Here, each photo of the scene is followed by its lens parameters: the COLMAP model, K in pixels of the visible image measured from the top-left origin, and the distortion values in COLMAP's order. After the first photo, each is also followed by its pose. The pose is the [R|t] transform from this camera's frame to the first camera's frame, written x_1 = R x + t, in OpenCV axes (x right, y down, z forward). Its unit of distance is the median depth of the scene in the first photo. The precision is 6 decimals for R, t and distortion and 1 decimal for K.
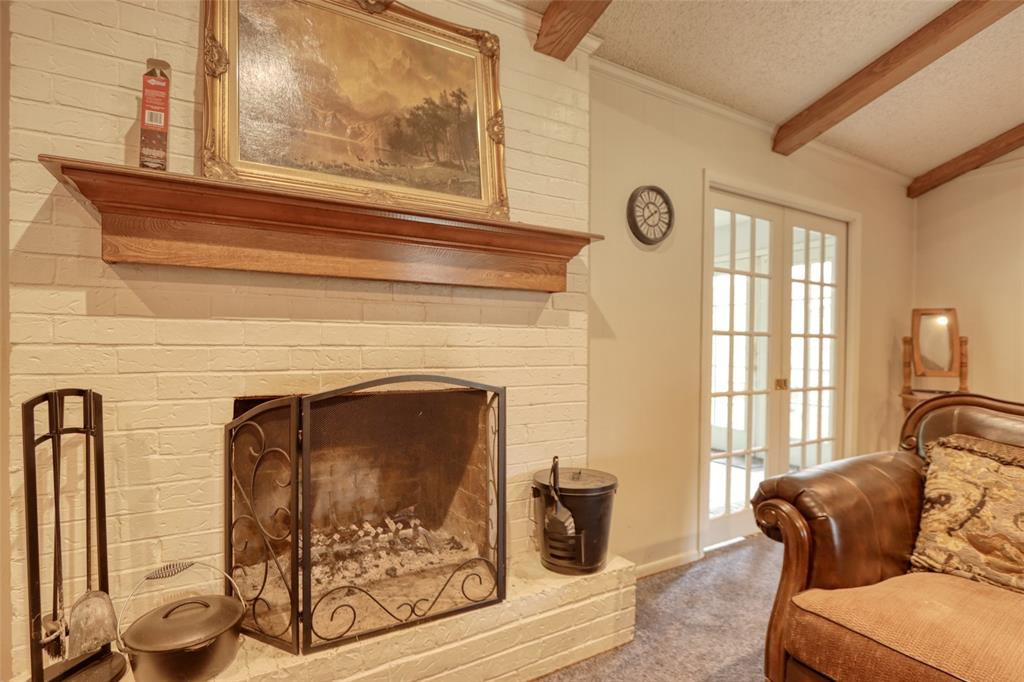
lens RADIAL K [[513.9, 0, 511.4], [0, 513.9, 347.3], [0, 0, 1]] dist [-0.016967, 0.001981]
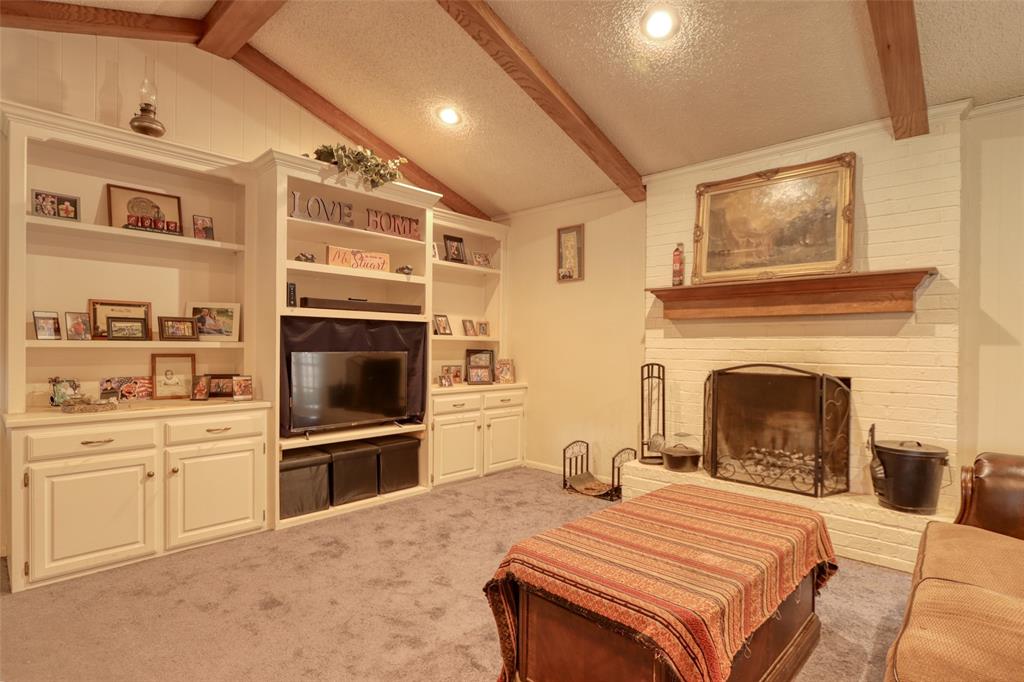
lens RADIAL K [[513.9, 0, 515.0], [0, 513.9, 349.7], [0, 0, 1]] dist [-0.016967, 0.001981]
pose [[0.278308, 0.000270, -0.960492, 1.189913], [-0.016129, 0.999860, -0.004393, 0.018651], [0.960356, 0.016714, 0.278274, -0.415565]]
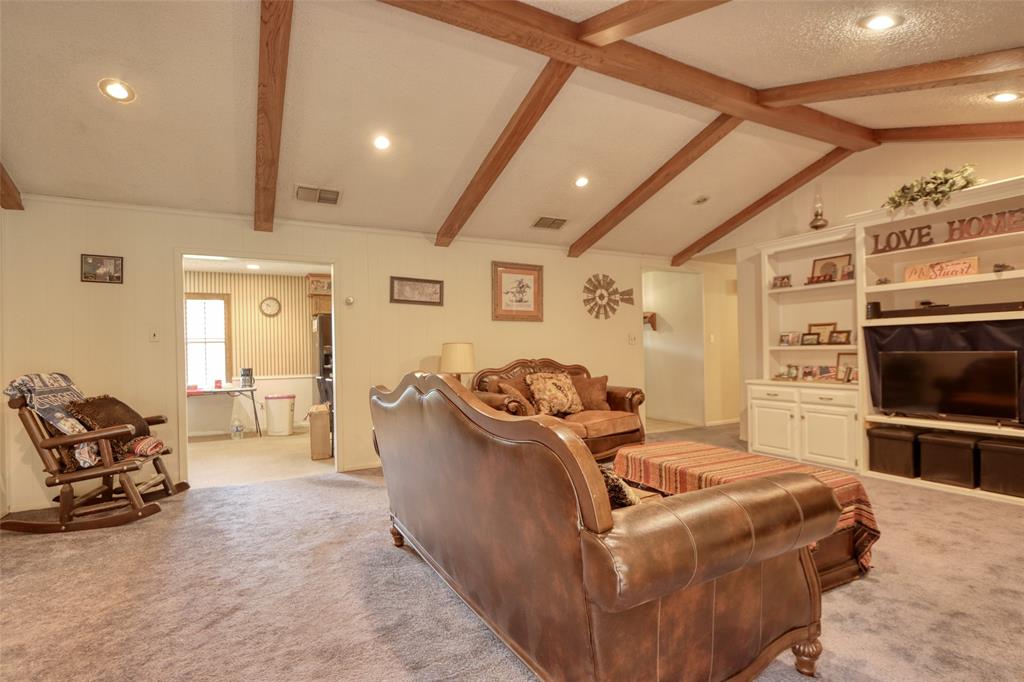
lens RADIAL K [[505.9, 0, 514.6], [0, 505.9, 348.1], [0, 0, 1]] dist [-0.015495, 0.002365]
pose [[-0.999193, 0.006435, 0.039654, 0.910759], [0.006682, 0.999959, 0.006085, -0.011147], [-0.039613, 0.006345, -0.999195, 1.742208]]
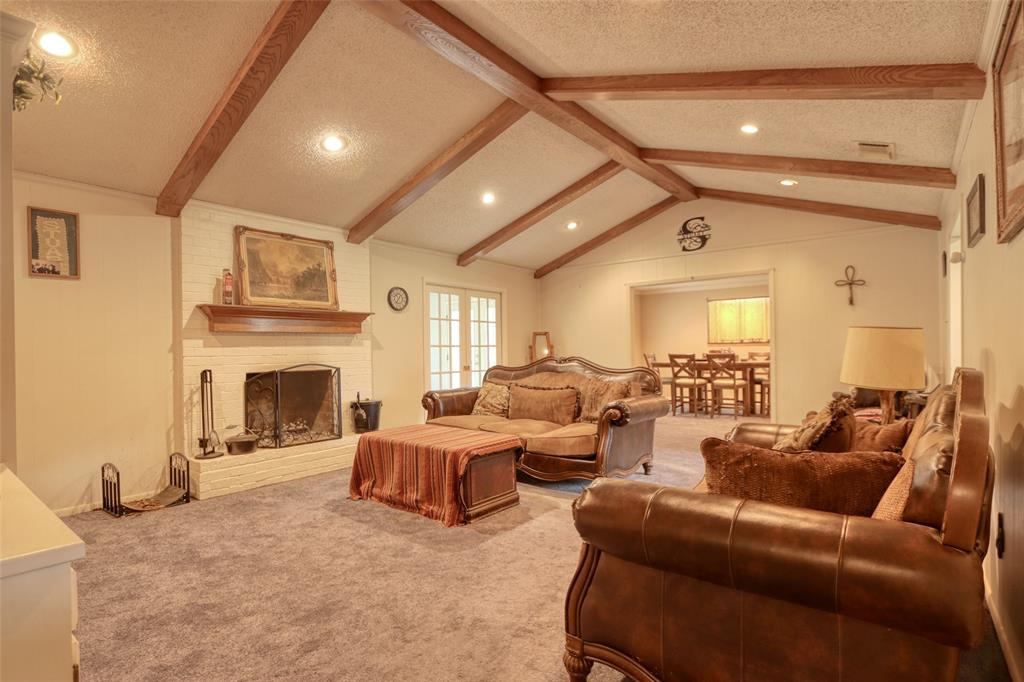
lens RADIAL K [[505.9, 0, 513.4], [0, 505.9, 349.1], [0, 0, 1]] dist [-0.015495, 0.002365]
pose [[0.936268, -0.024408, 0.350438, -0.084004], [0.029184, 0.999539, -0.008354, 0.022073], [-0.350073, 0.018049, 0.936548, -1.893667]]
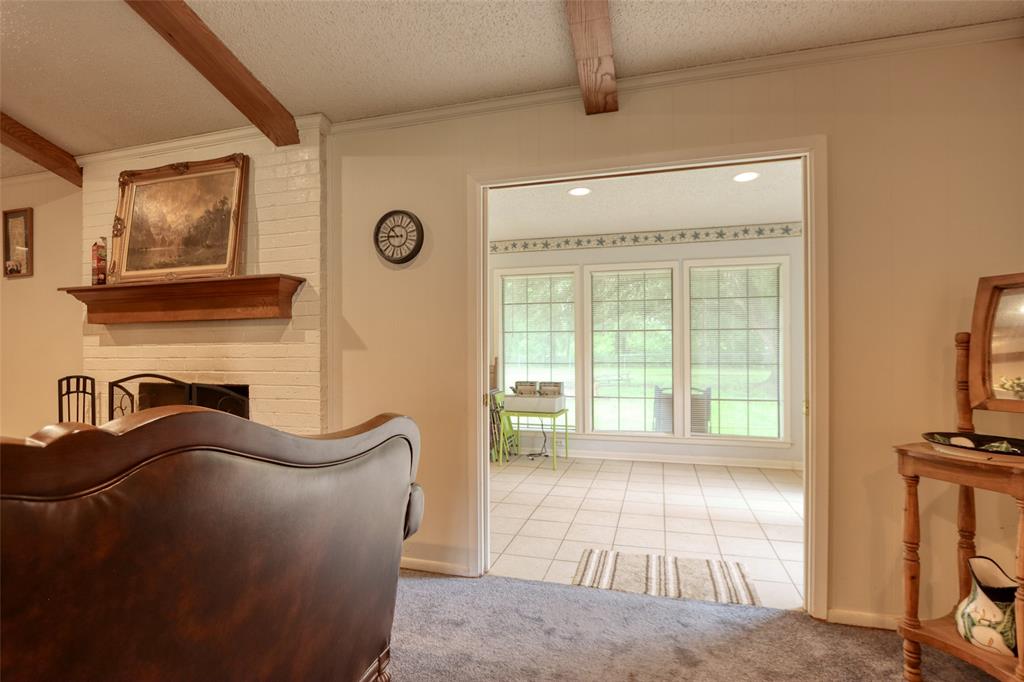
lens RADIAL K [[505.9, 0, 512.6], [0, 505.9, 346.9], [0, 0, 1]] dist [-0.015495, 0.002365]
pose [[0.679561, -0.021302, -0.733309, 1.618700], [0.007876, 0.999733, -0.021742, 0.005602], [0.733576, 0.008999, 0.679547, 0.586731]]
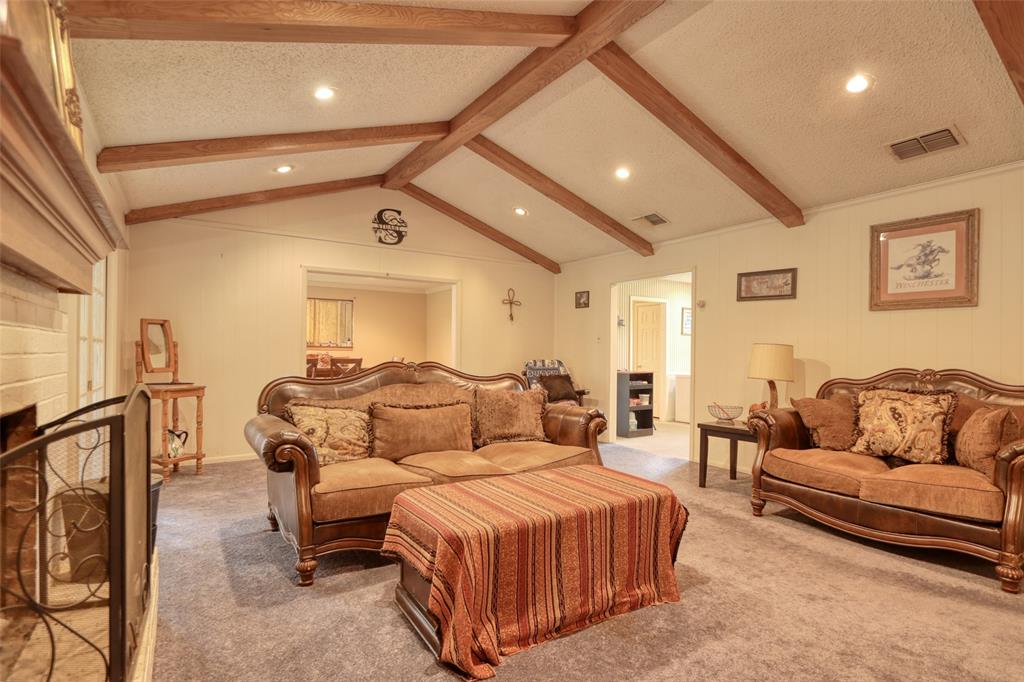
lens RADIAL K [[513.9, 0, 517.8], [0, 513.9, 349.0], [0, 0, 1]] dist [-0.016967, 0.001981]
pose [[-0.044286, -0.005167, 0.999006, -0.934939], [0.001126, 0.999986, 0.005222, -0.012629], [-0.999018, 0.001357, -0.044280, 0.274874]]
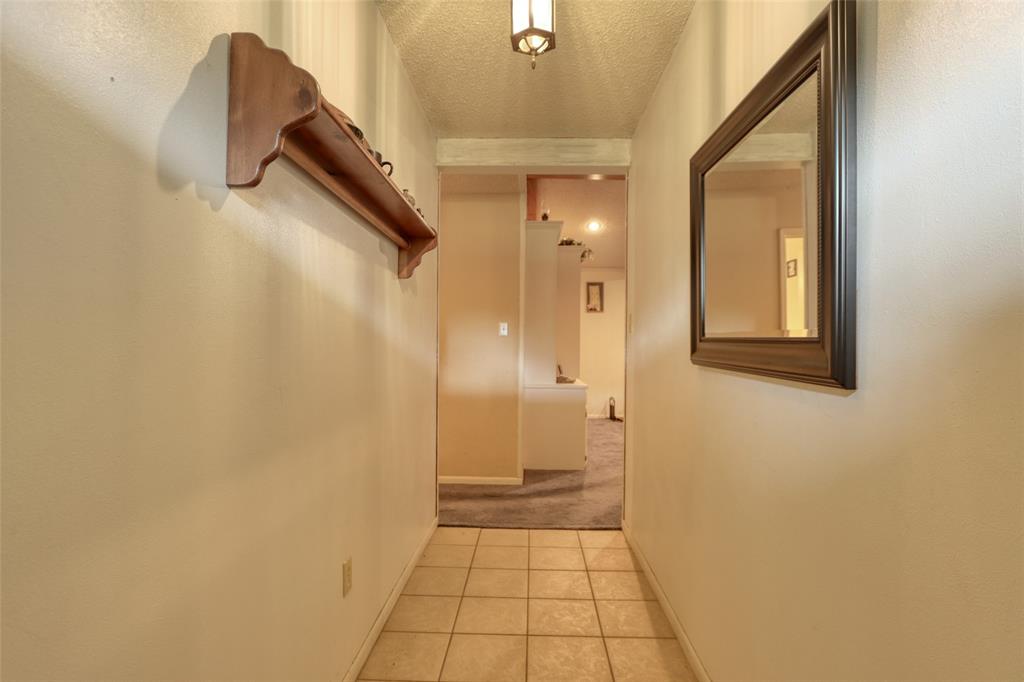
lens RADIAL K [[513.9, 0, 512.9], [0, 513.9, 340.9], [0, 0, 1]] dist [-0.016967, 0.001981]
pose [[0.844237, -0.003838, -0.535957, 0.721445], [-0.007945, 0.999775, -0.019675, 0.022421], [0.535912, 0.020869, 0.844016, -3.595526]]
